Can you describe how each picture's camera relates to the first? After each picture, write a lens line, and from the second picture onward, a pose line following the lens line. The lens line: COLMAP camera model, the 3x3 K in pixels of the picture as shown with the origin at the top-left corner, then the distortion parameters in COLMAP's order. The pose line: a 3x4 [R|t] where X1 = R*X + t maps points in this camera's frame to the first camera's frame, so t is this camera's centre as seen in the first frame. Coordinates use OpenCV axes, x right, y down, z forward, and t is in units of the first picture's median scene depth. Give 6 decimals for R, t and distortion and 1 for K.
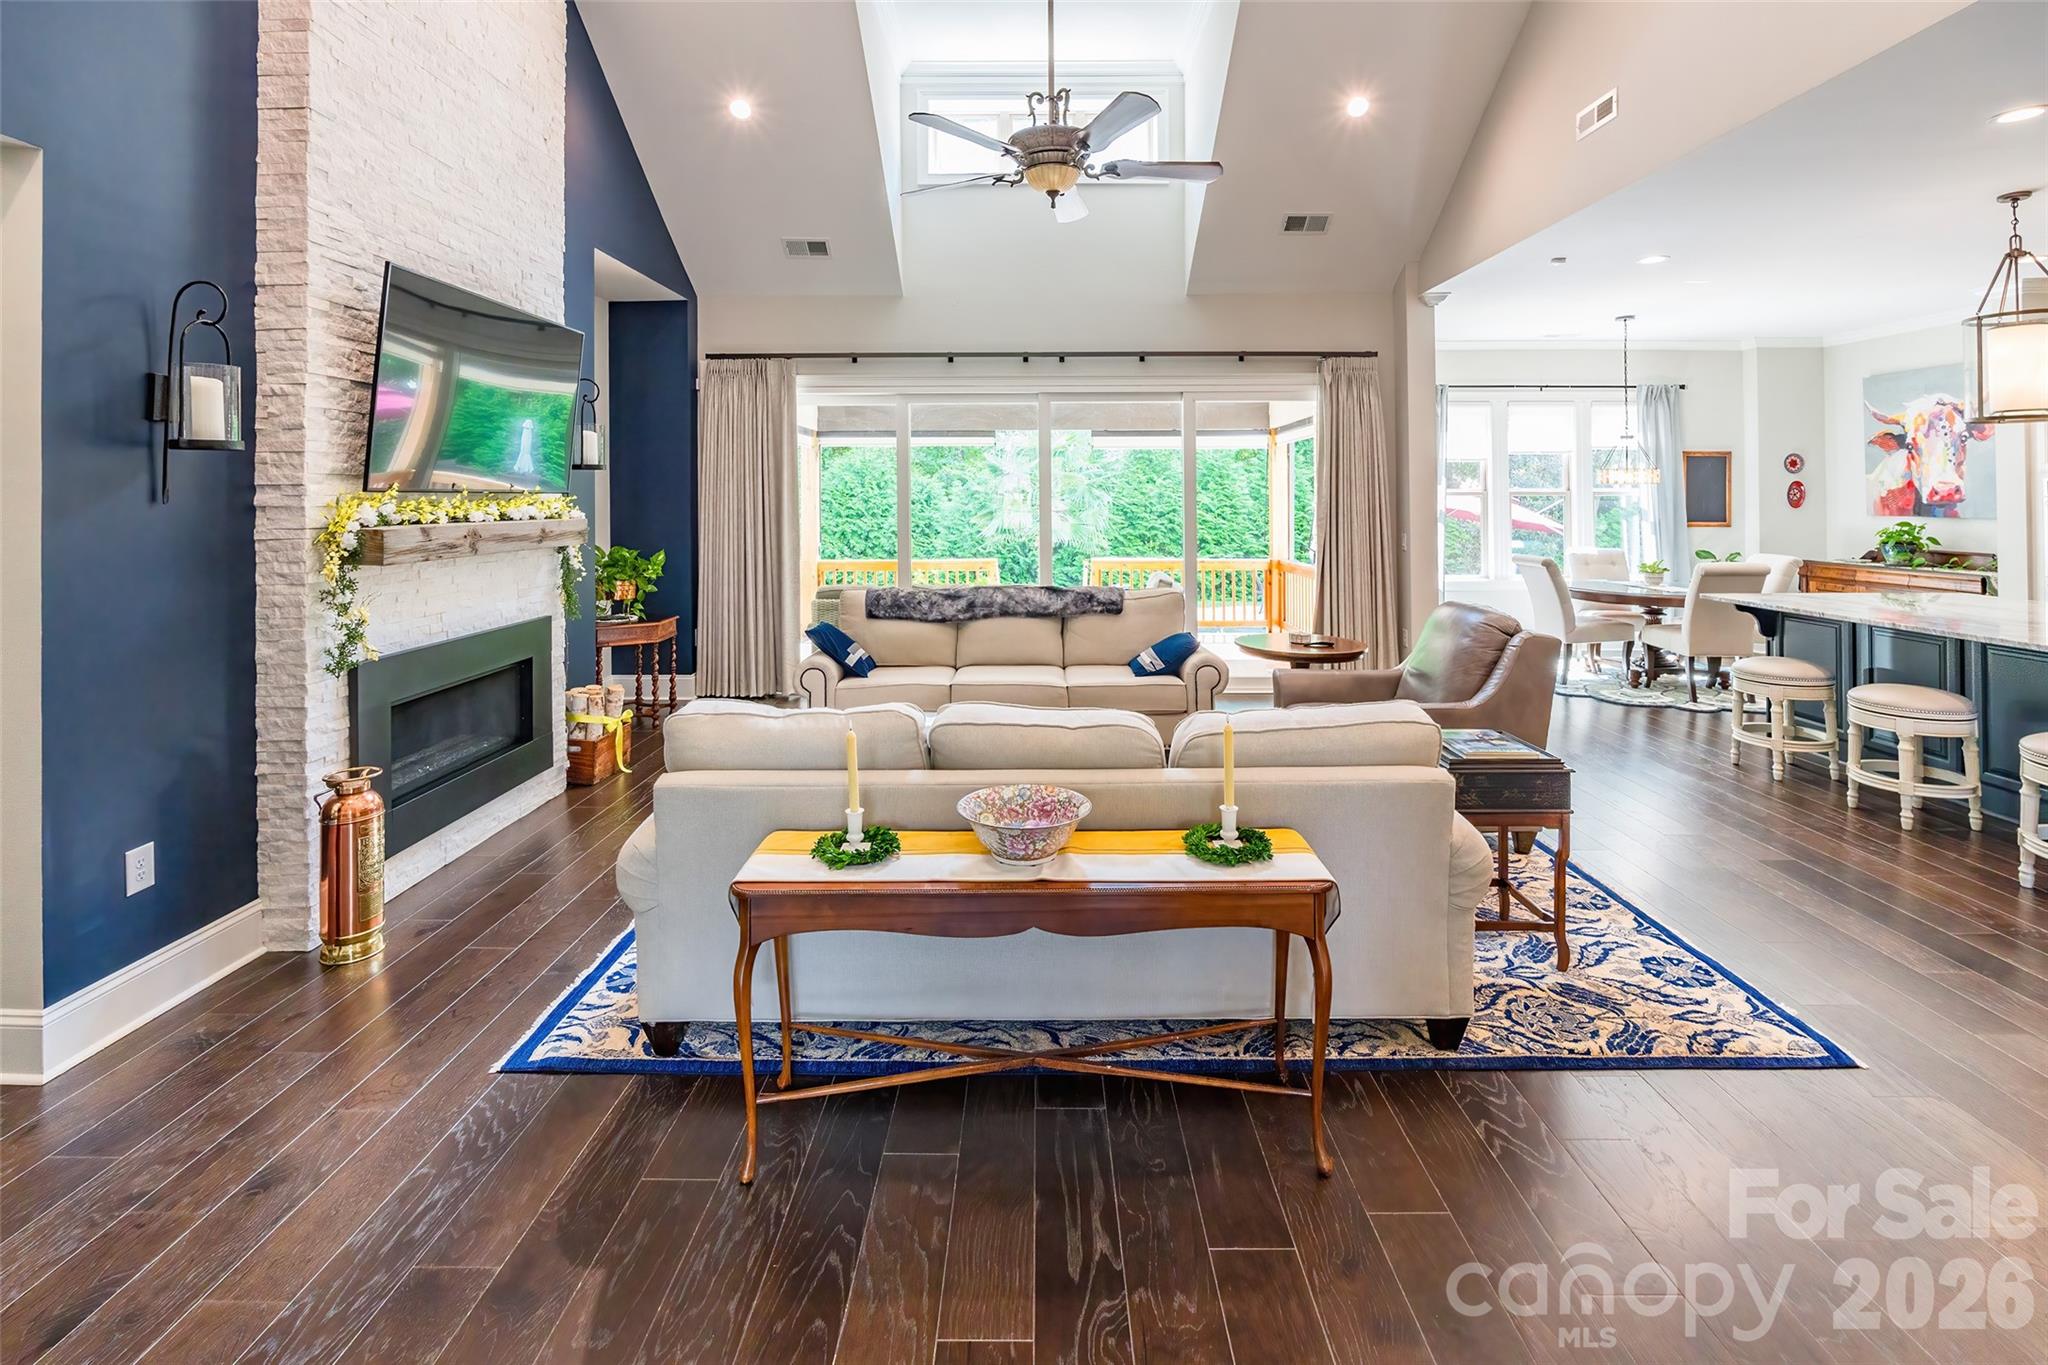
lens RADIAL K [[913.3, 0, 1002.7], [0, 913.3, 489.3], [0, 0, 1]] dist [-0.006808, -0.000620]
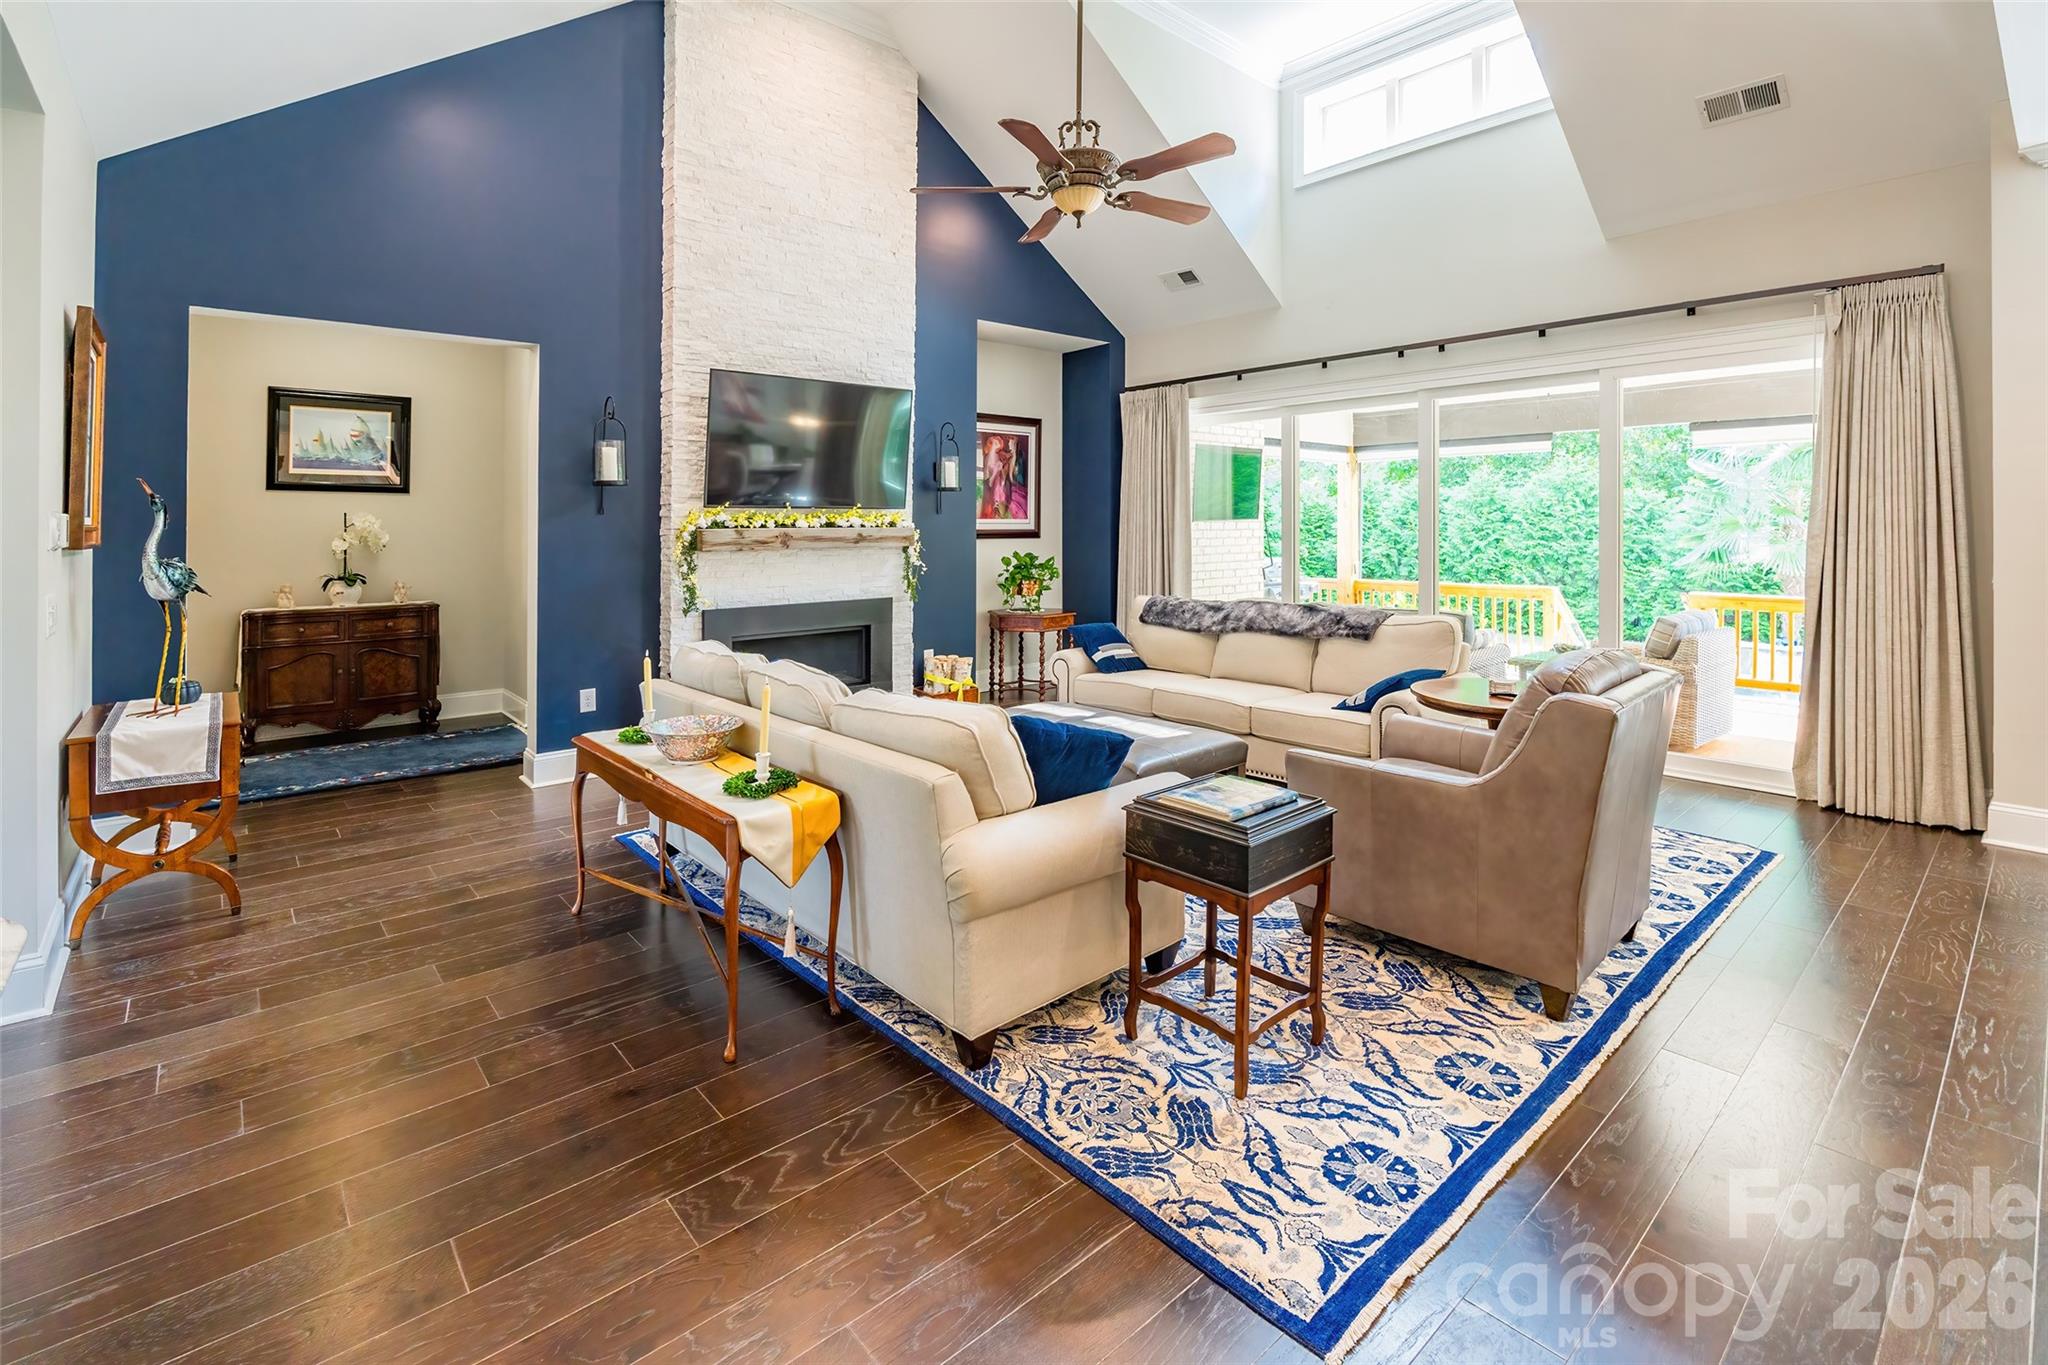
lens RADIAL K [[904.2, 0, 1023.3], [0, 904.2, 517.5], [0, 0, 1]] dist [-0.007594, -0.000209]
pose [[0.681857, -0.006648, -0.731455, 0.538056], [0.010350, 0.999946, 0.000560, 0.015586], [0.731412, -0.007952, 0.681889, 0.174181]]
